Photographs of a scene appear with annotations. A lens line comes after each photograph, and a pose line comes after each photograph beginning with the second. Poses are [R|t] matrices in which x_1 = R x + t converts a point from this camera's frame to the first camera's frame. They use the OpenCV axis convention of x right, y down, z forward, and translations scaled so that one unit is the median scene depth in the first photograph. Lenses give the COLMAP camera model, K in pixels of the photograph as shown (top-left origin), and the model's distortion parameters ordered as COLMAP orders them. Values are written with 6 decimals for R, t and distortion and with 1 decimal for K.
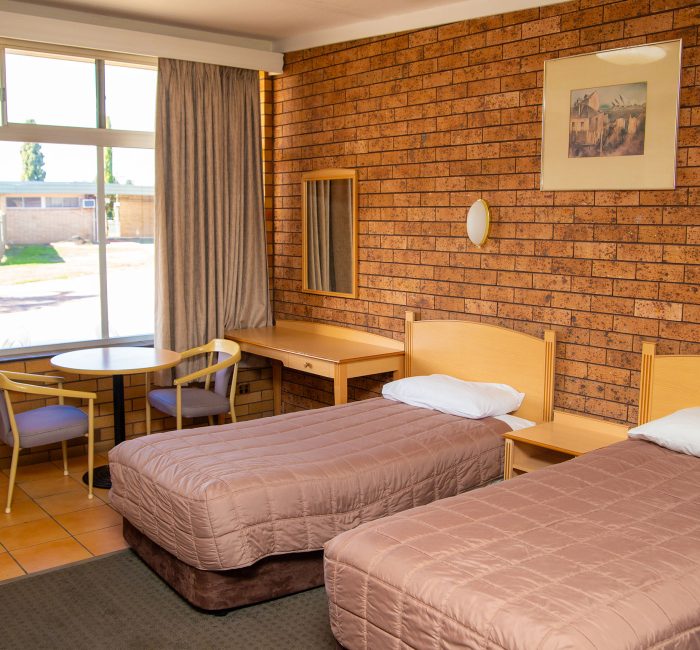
lens RADIAL K [[789.6, 0, 350.0], [0, 789.6, 325.0], [0, 0, 1]] dist [-0.124988, 0.111806]
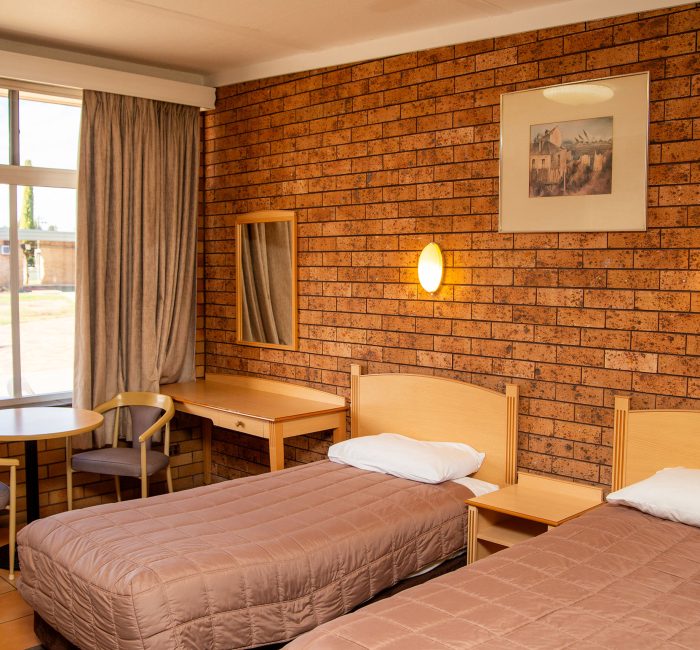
lens RADIAL K [[802.9, 0, 350.0], [0, 802.9, 325.0], [0, 0, 1]] dist [-0.128802, 0.080782]
pose [[0.996082, -0.007781, 0.088090, -0.014486], [0.013026, 0.998166, -0.059114, -0.009114], [-0.087469, 0.060029, 0.994357, 0.078837]]
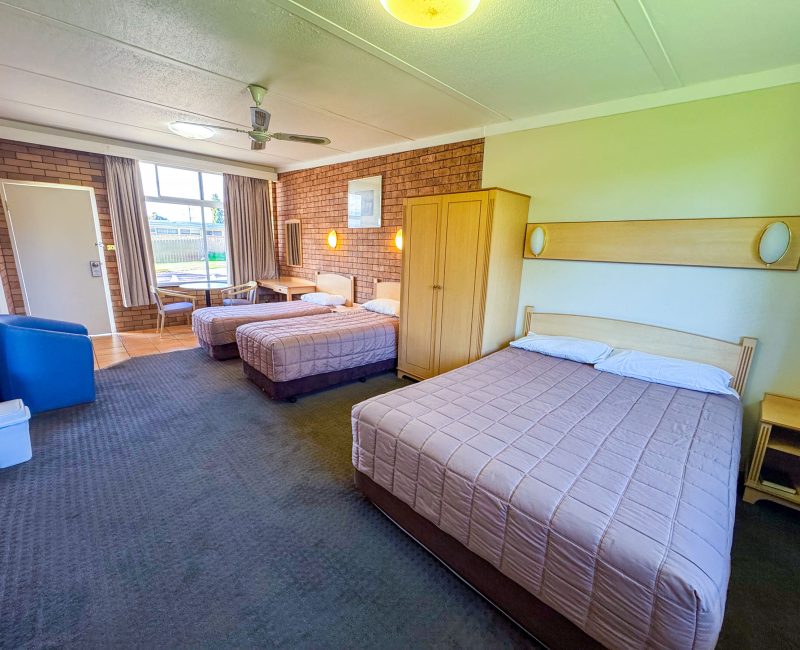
lens RADIAL K [[347.2, 0, 400.0], [0, 347.2, 325.0], [0, 0, 1]] dist [0.000164, 0.000030]
pose [[0.996883, 0.007619, 0.078523, 0.316816], [-0.014334, 0.996251, 0.085315, 0.072539], [-0.077578, -0.086175, 0.993255, -0.317899]]
